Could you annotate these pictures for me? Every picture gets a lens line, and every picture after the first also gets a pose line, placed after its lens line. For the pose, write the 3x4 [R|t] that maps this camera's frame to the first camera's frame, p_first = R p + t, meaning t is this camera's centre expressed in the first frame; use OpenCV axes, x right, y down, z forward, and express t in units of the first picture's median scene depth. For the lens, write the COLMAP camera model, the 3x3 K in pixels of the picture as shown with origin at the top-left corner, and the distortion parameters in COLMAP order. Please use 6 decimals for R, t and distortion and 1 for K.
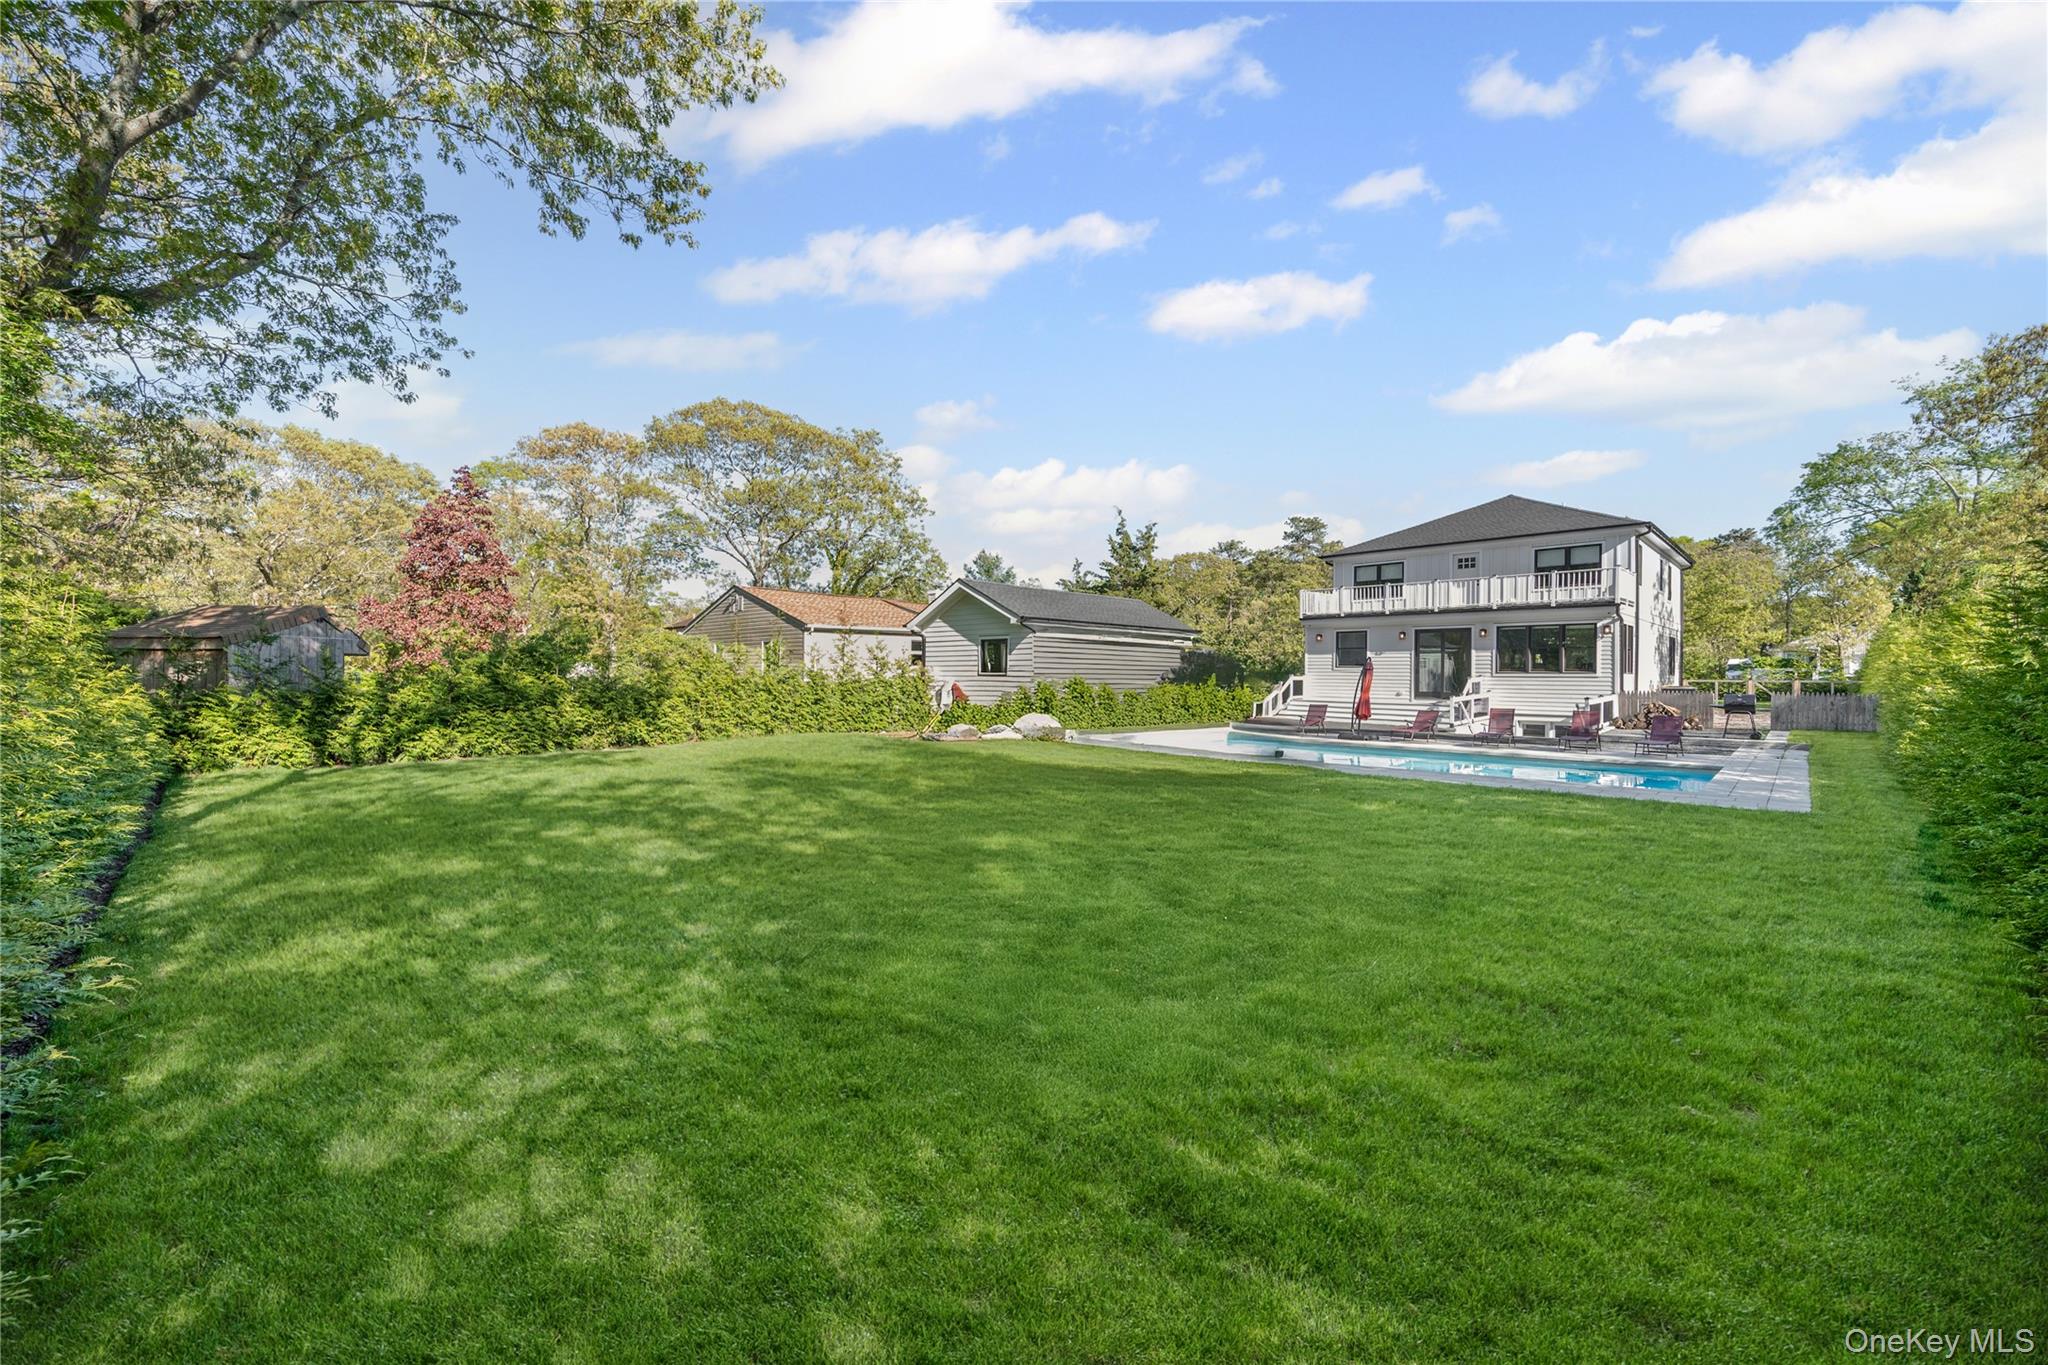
lens RADIAL K [[834.4, 0, 1020.3], [0, 834.4, 681.3], [0, 0, 1]] dist [-0.000578, -0.000231]
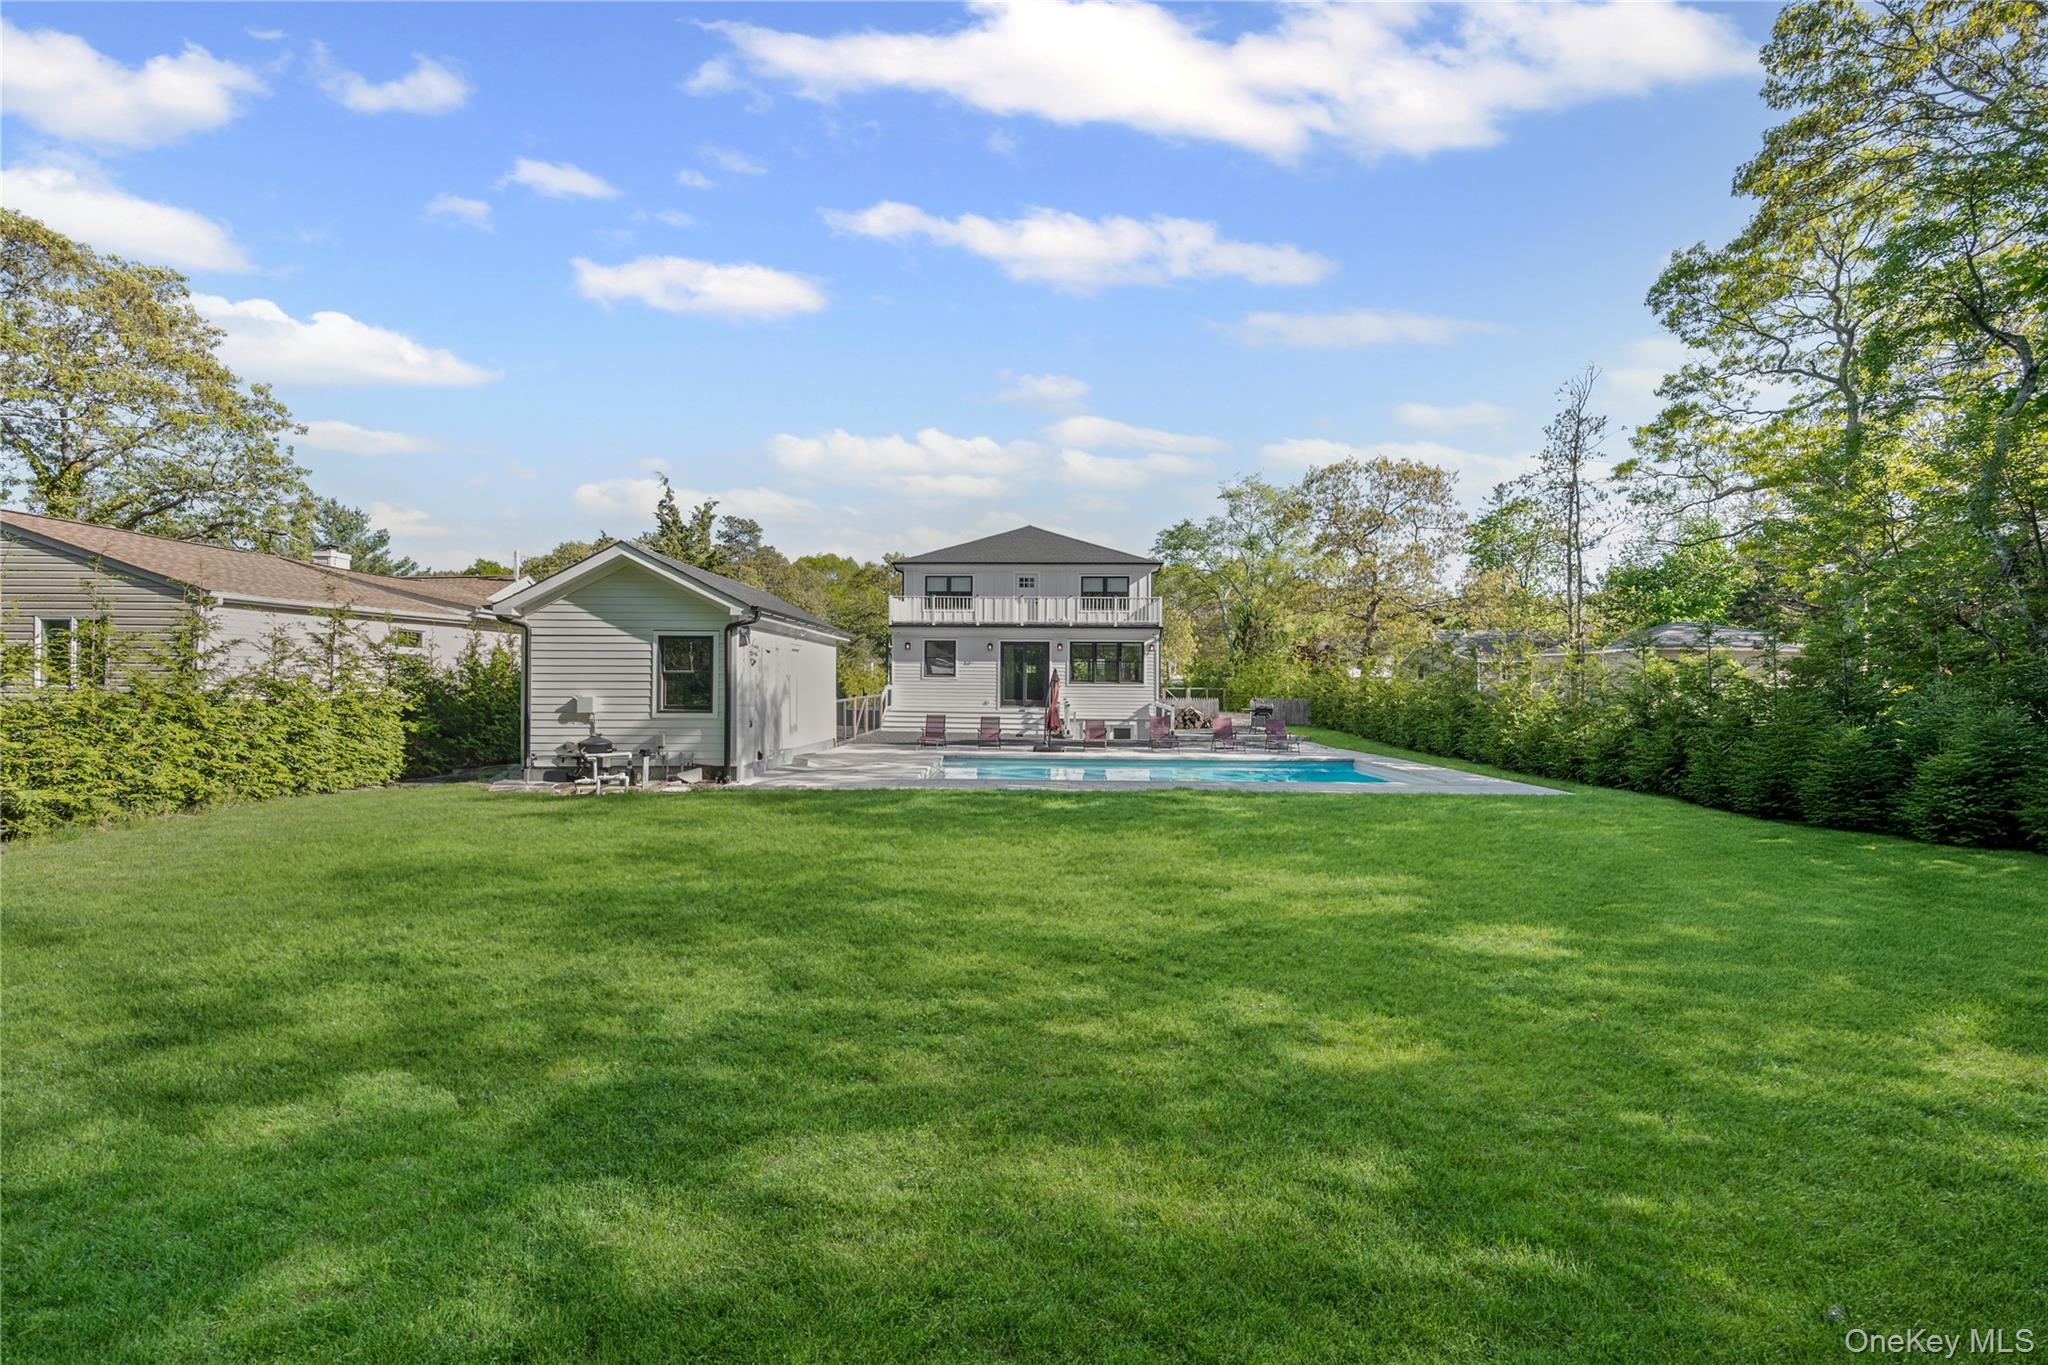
lens RADIAL K [[834.4, 0, 1022.5], [0, 834.4, 675.6], [0, 0, 1]] dist [-0.000578, -0.000231]
pose [[0.703843, 0.006205, 0.710329, -0.260868], [0.005594, 0.999882, -0.014277, -0.004721], [-0.710334, 0.014022, 0.703725, 0.258711]]
